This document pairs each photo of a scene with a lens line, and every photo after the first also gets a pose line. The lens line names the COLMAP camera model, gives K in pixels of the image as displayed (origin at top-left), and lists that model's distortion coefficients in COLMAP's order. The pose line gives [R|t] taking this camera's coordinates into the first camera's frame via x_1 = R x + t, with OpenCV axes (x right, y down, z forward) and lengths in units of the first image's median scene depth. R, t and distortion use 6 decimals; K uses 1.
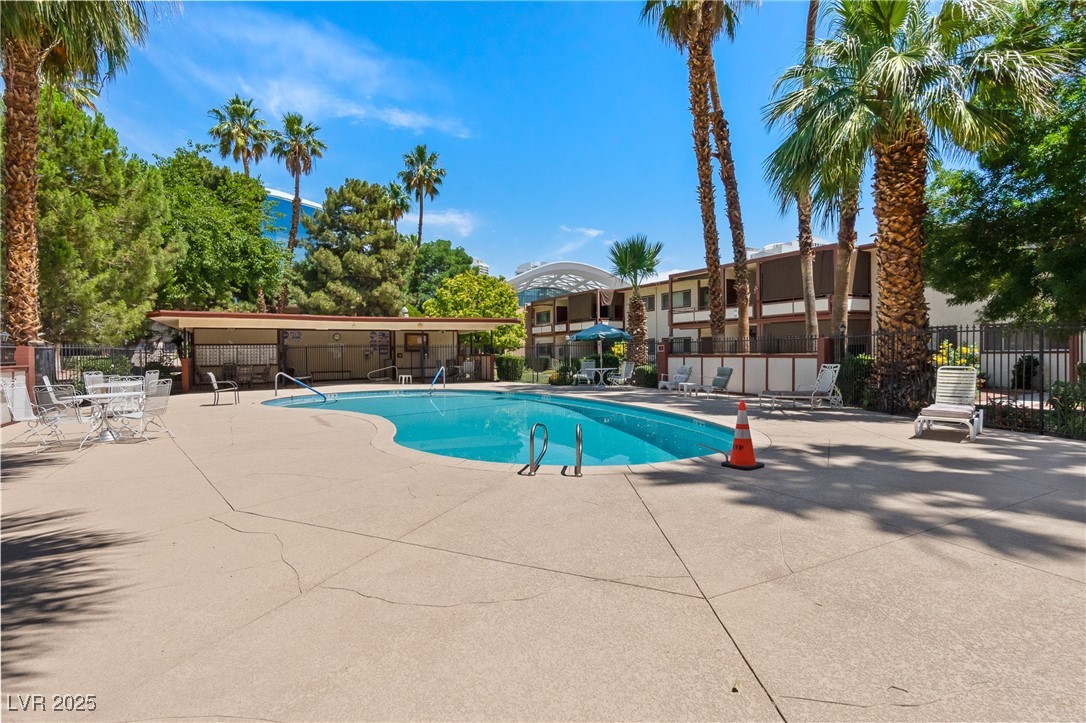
lens RADIAL K [[561.7, 0, 544.3], [0, 561.7, 358.8], [0, 0, 1]] dist [0.001300, 0.000403]
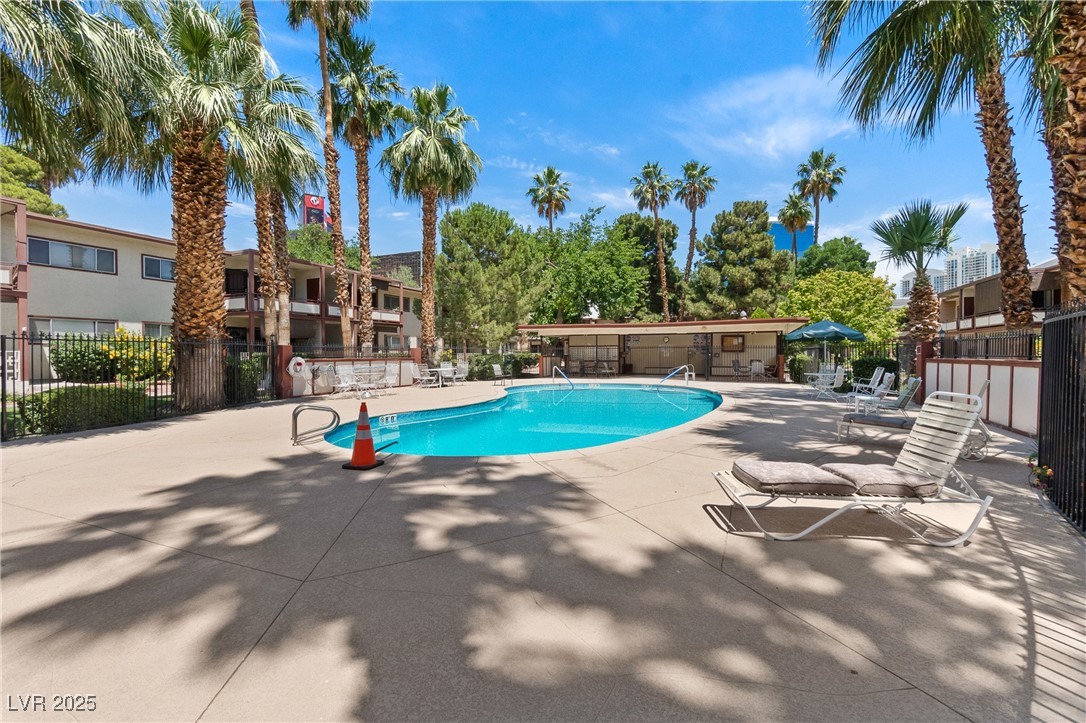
lens RADIAL K [[466.3, 0, 543.5], [0, 466.3, 358.7], [0, 0, 1]] dist [-0.001084, -0.000187]
pose [[0.614285, 0.016896, -0.788903, 0.184396], [-0.015540, 0.999836, 0.009314, -0.001515], [0.788931, 0.006538, 0.614447, 0.107759]]
